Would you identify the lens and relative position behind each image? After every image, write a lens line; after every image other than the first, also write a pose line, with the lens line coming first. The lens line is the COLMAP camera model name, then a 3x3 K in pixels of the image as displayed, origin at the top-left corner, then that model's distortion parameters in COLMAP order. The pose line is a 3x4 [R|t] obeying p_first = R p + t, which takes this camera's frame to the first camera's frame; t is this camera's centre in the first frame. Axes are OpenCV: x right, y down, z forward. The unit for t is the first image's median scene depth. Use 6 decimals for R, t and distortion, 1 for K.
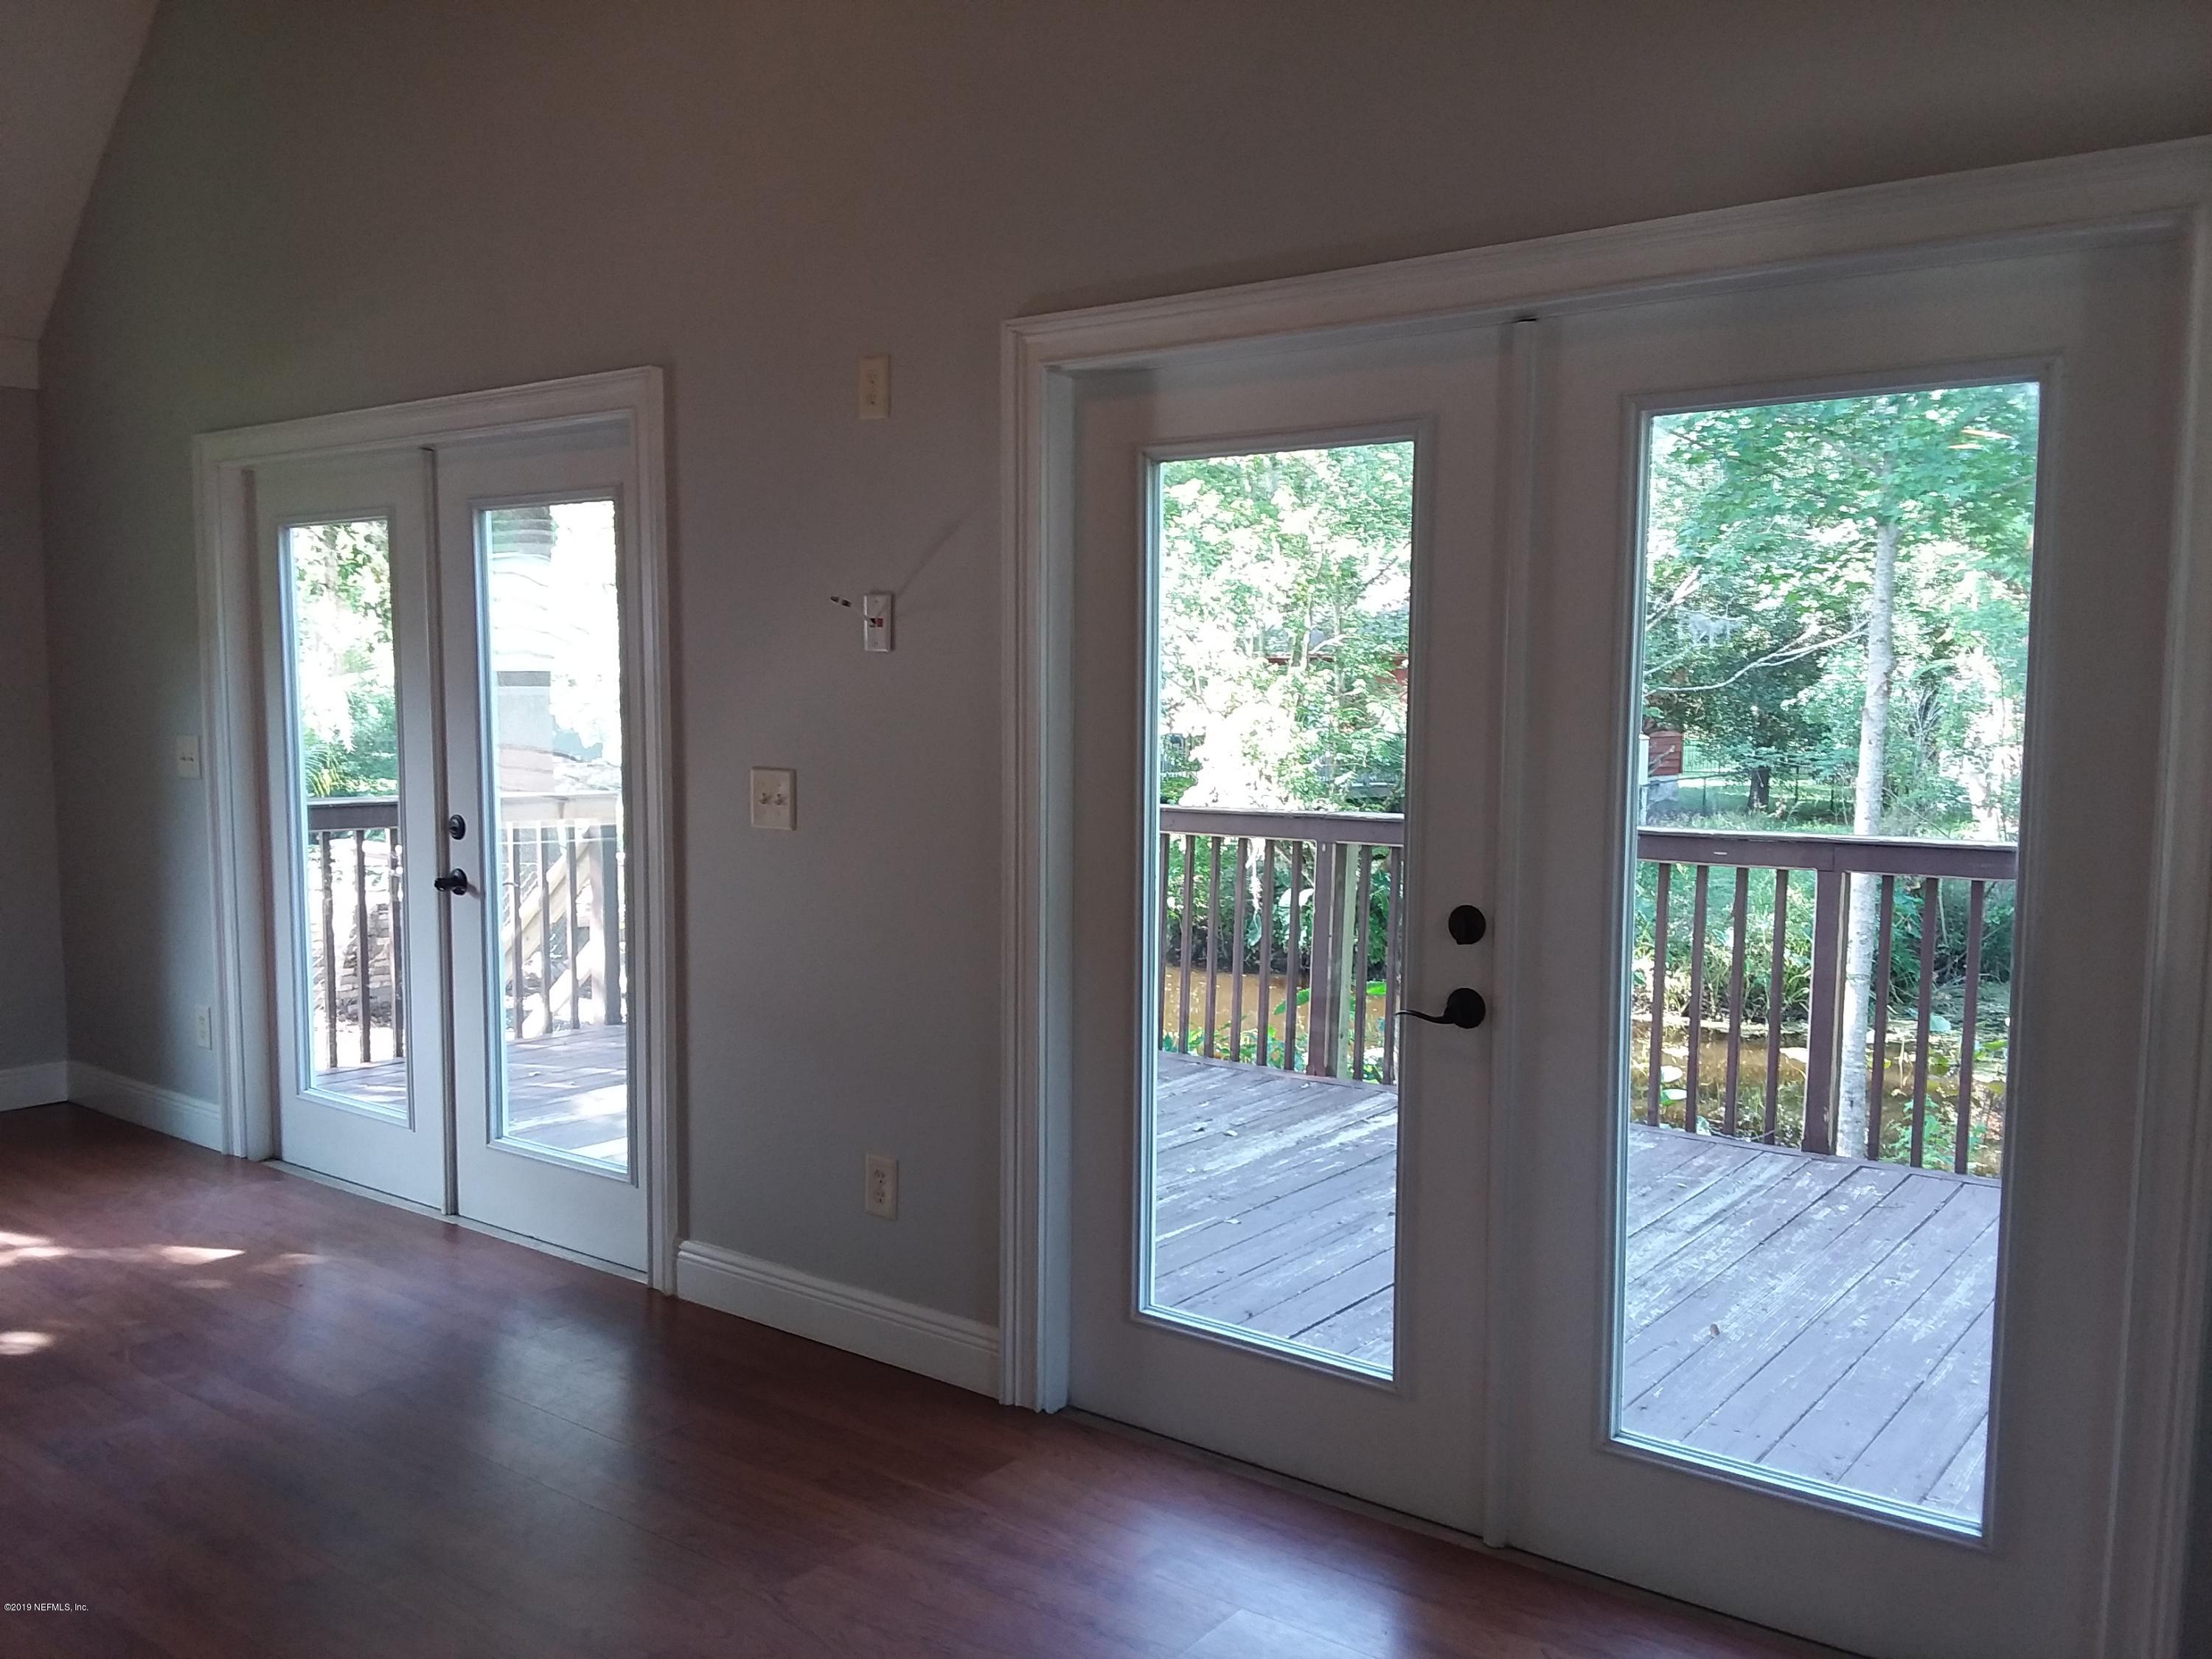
lens RADIAL K [[1833.6, 0, 1155.6], [0, 1833.6, 970.1], [0, 0, 1]] dist [0.148523, -0.233578]
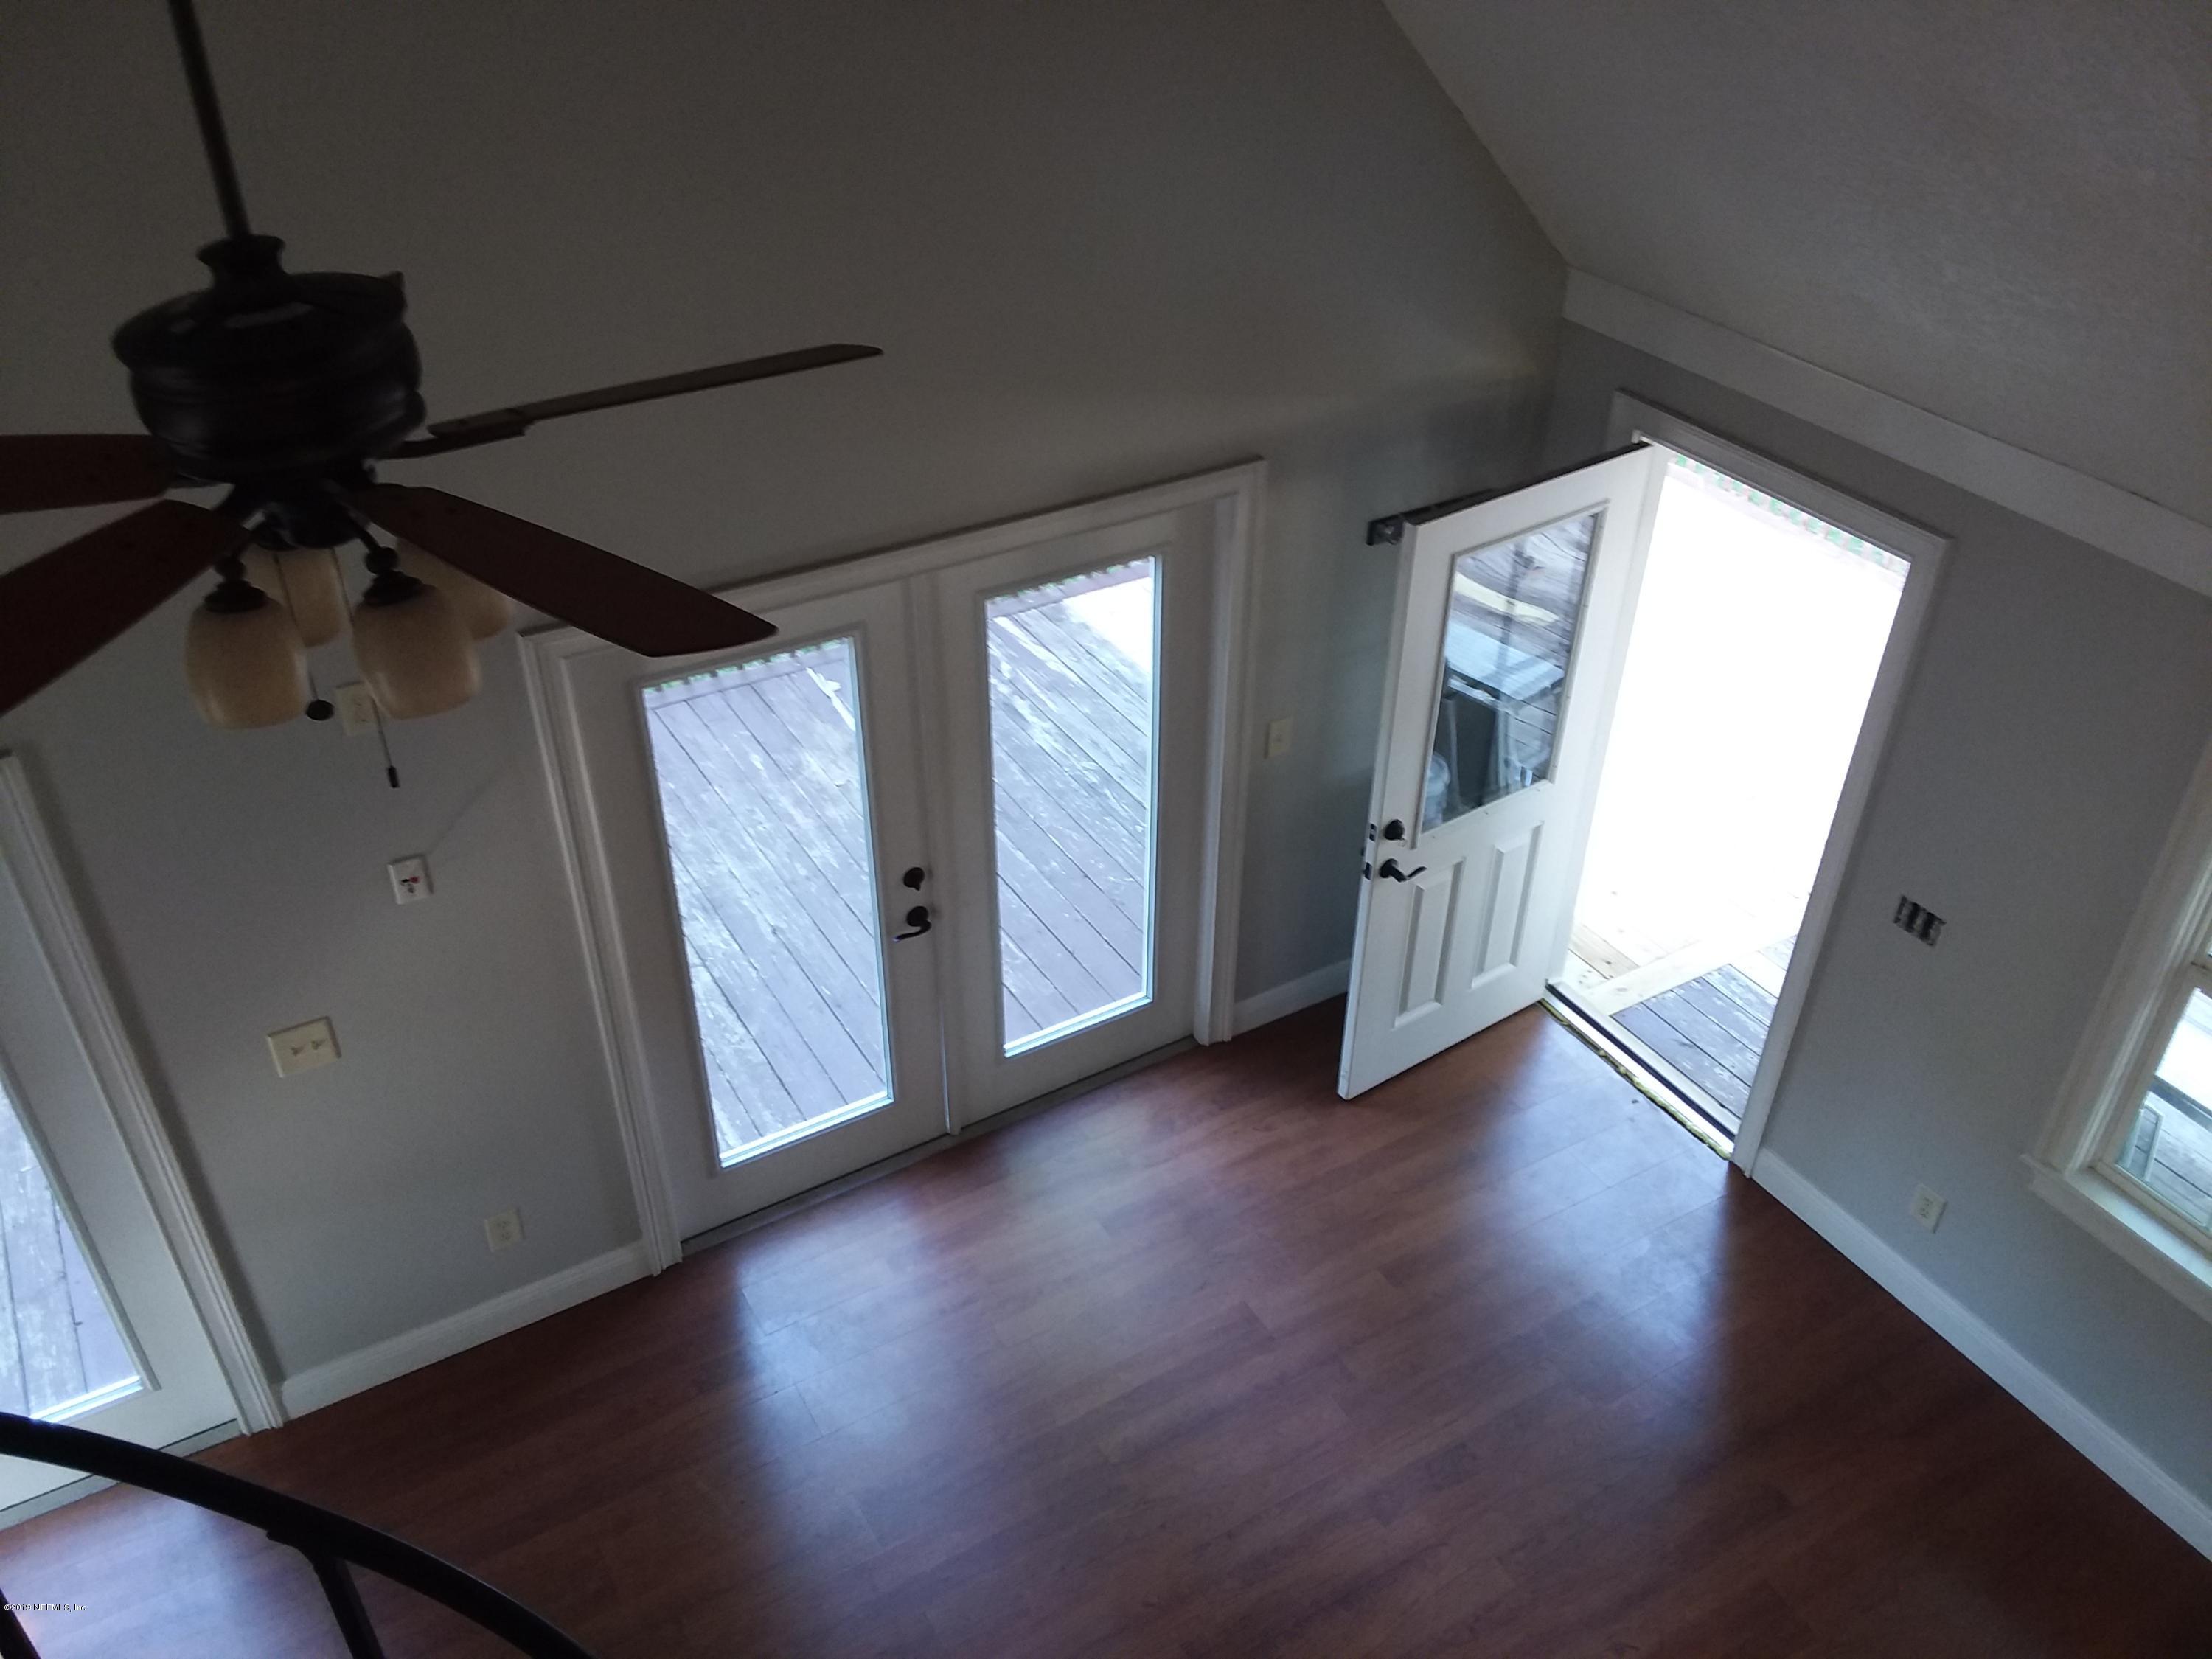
lens RADIAL K [[1767.4, 0, 1091.4], [0, 1767.4, 869.4], [0, 0, 1]] dist [0.137097, -0.218199]
pose [[0.368443, -0.550784, 0.748924, -0.949512], [0.105842, 0.825212, 0.554818, -0.882716], [-0.923606, -0.125151, 0.362339, 0.237622]]
